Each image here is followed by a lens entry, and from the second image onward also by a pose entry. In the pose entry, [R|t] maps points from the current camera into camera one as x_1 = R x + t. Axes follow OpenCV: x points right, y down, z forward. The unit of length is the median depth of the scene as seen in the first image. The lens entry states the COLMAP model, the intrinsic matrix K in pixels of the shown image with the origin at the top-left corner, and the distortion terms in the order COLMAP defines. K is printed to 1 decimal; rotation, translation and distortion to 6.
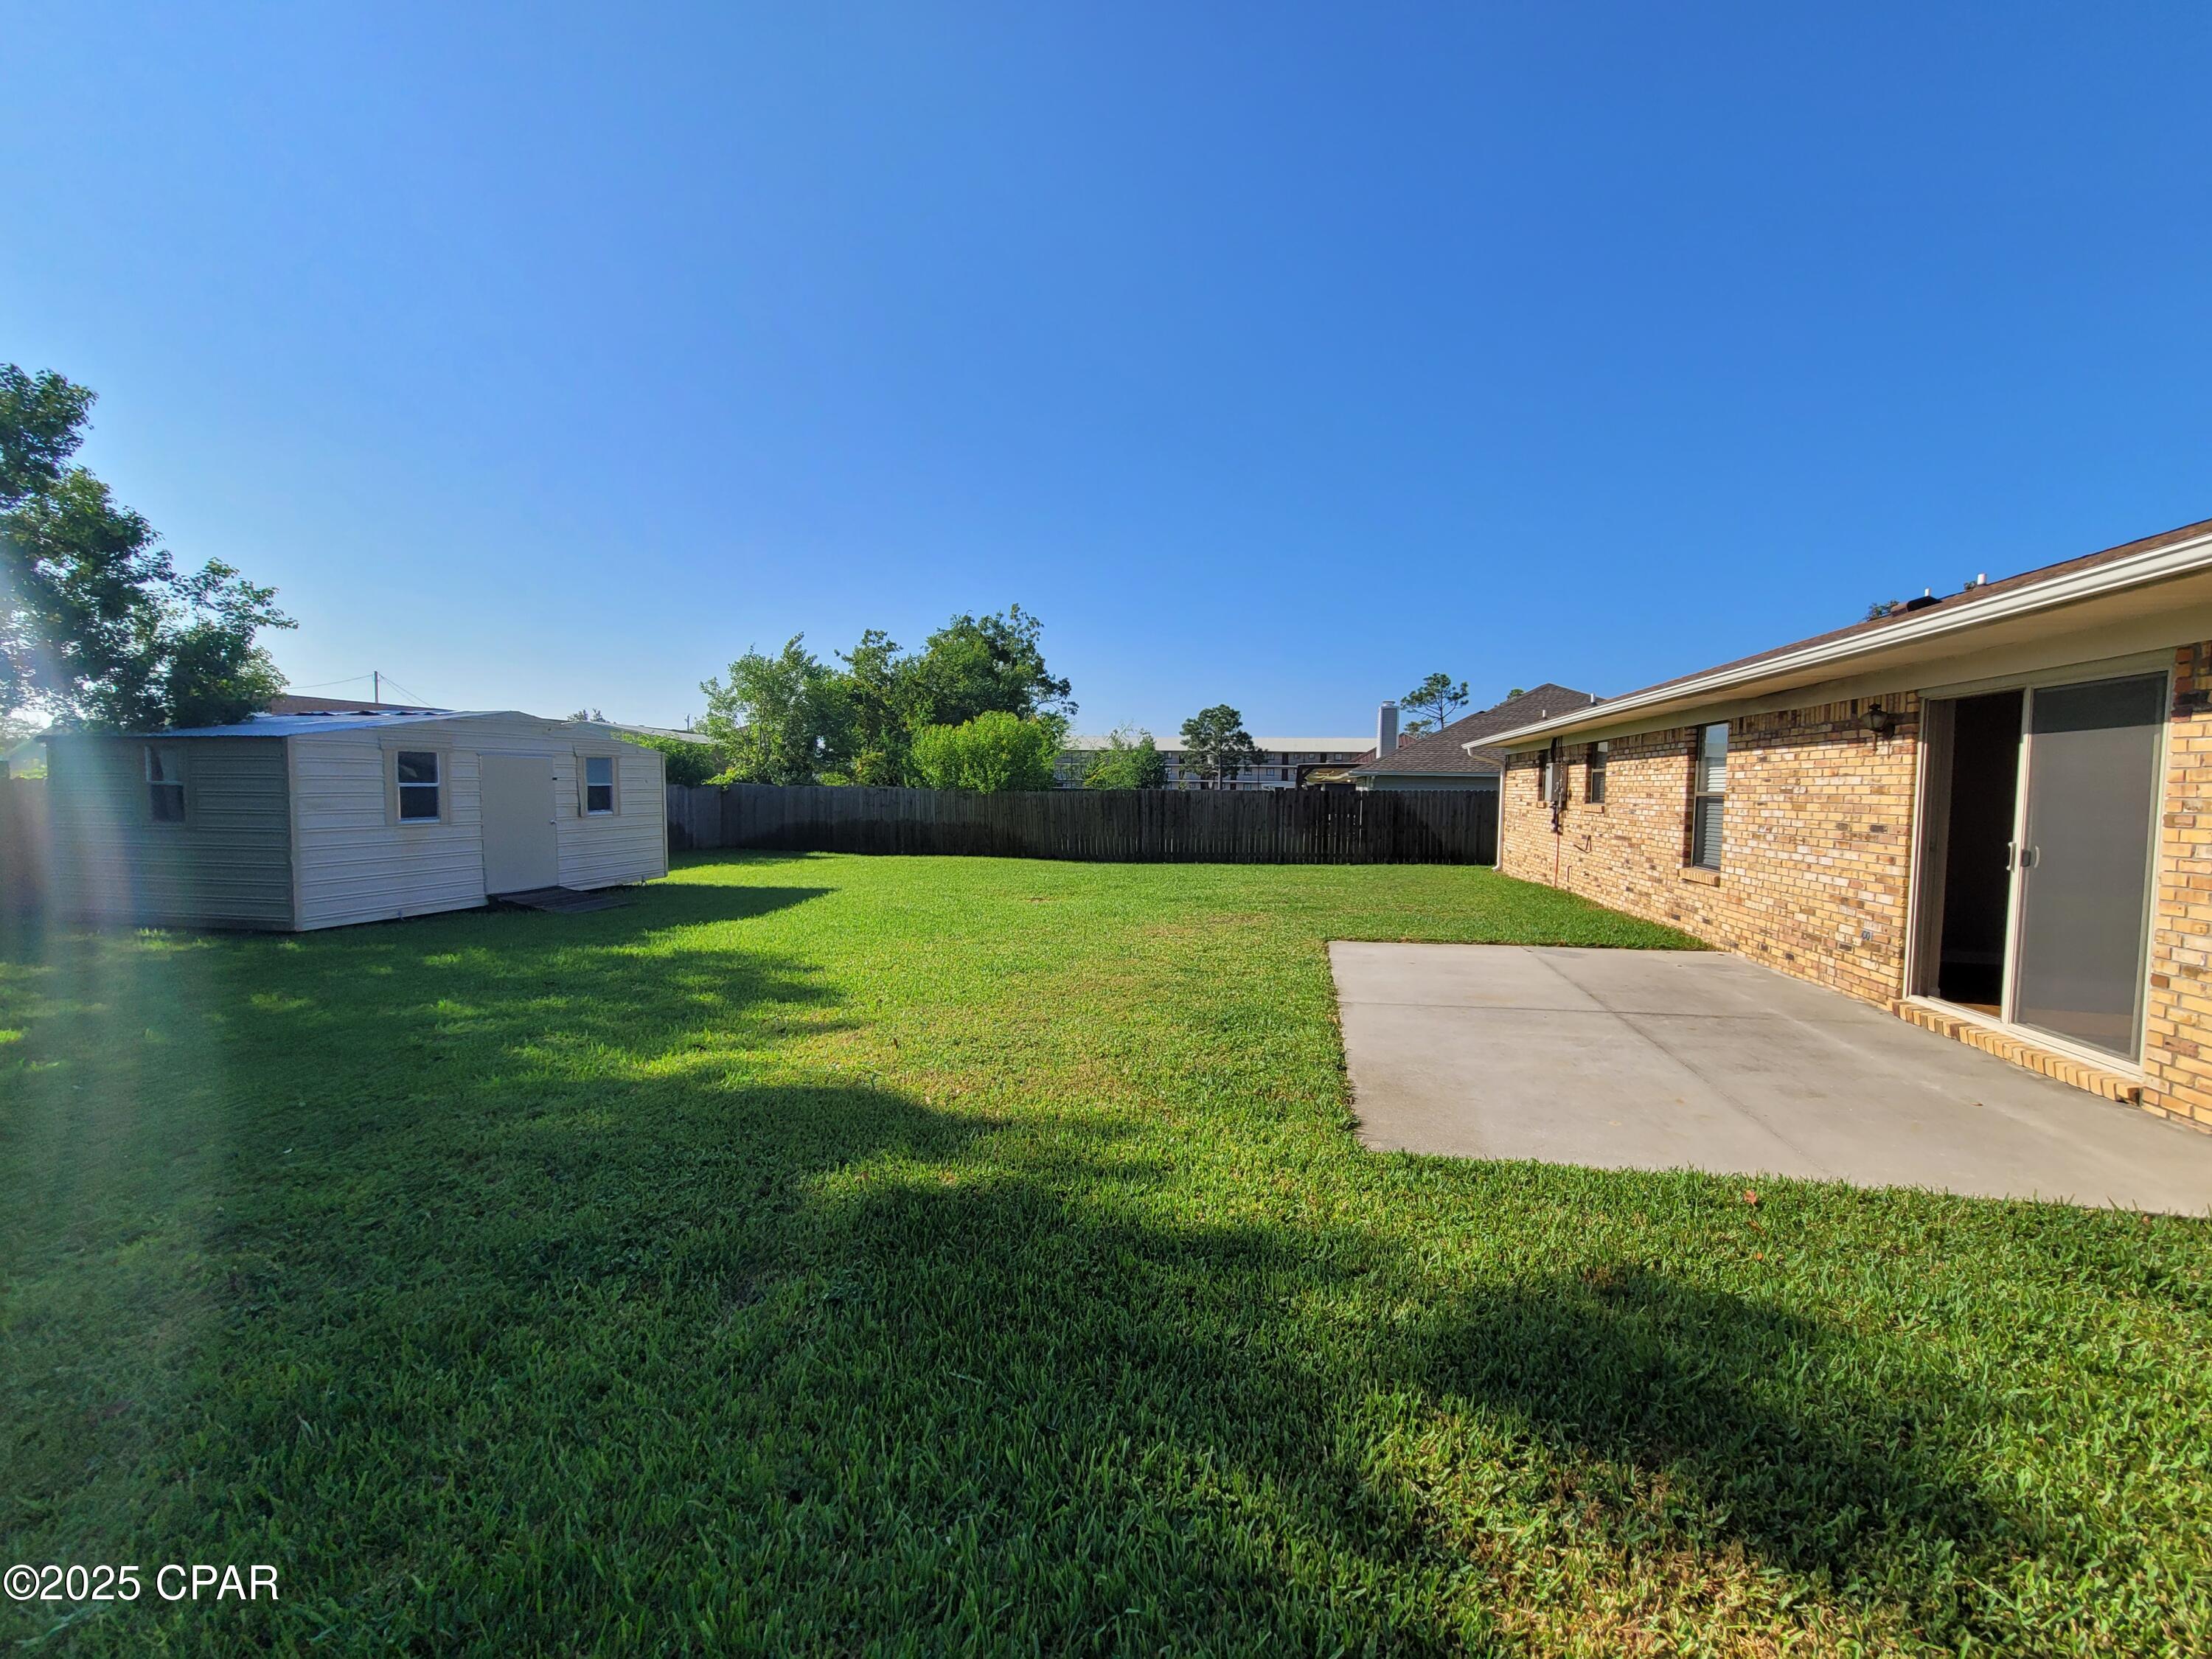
lens RADIAL K [[896.5, 0, 1121.0], [0, 896.5, 839.7], [0, 0, 1]] dist [-0.003968, 0.001905]
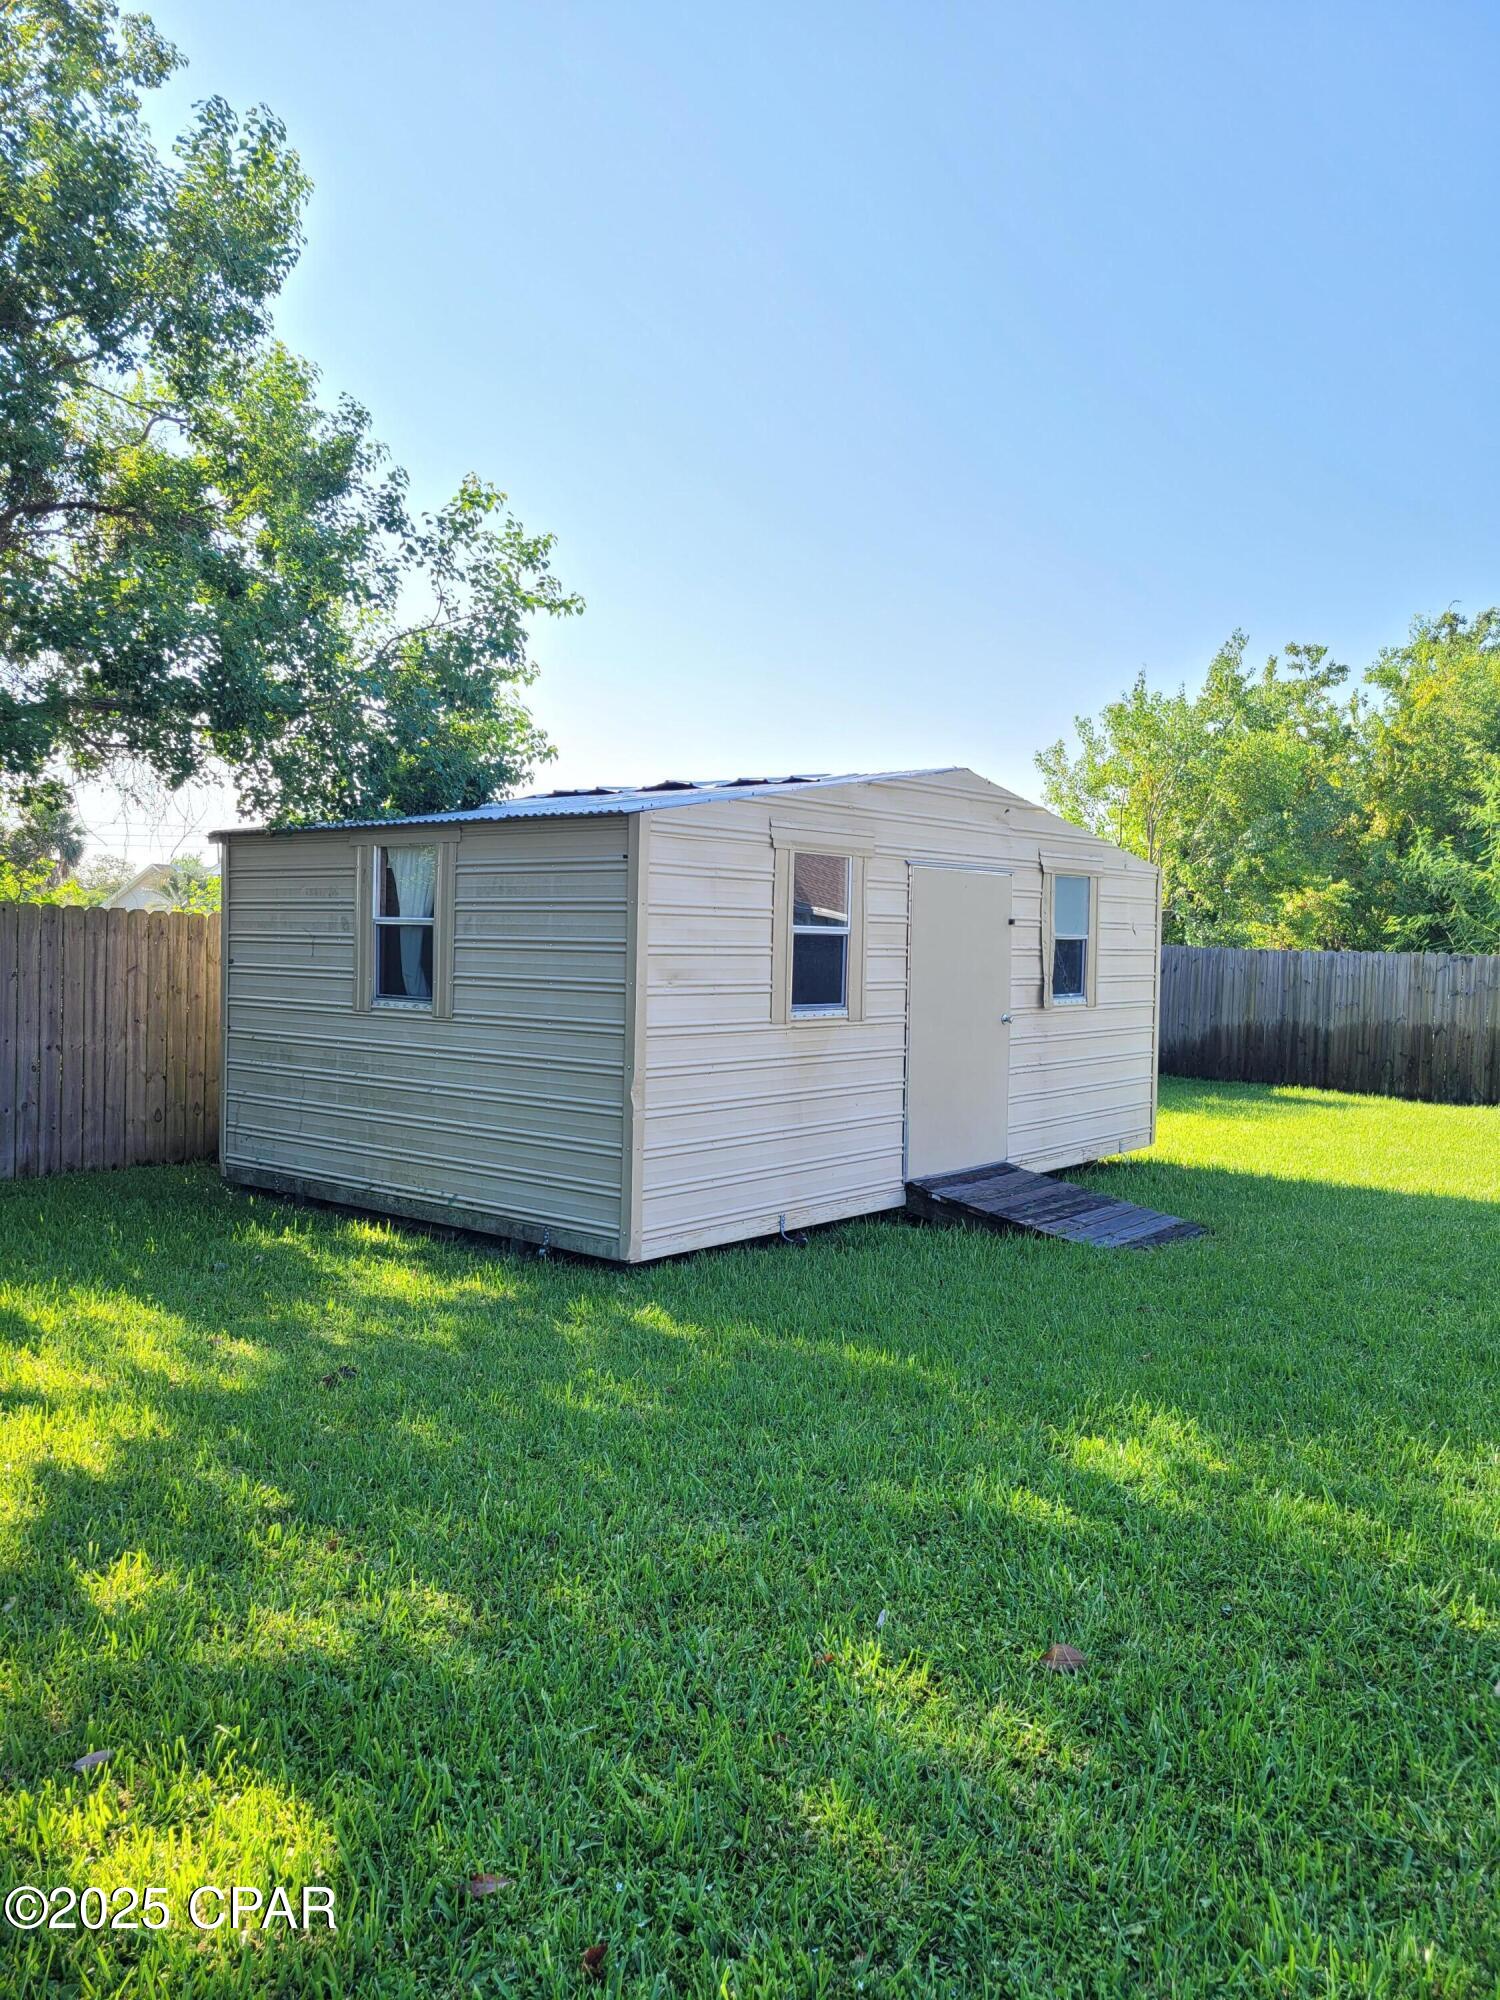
lens RADIAL K [[1512.4, 0, 744.6], [0, 1512.4, 1001.5], [0, 0, 1]] dist [0.059732, 0.001876]
pose [[0.878913, 0.026012, -0.476273, -0.872173], [-0.040103, 0.999006, -0.019444, -0.019424], [0.475294, 0.036189, 0.879082, 0.624623]]
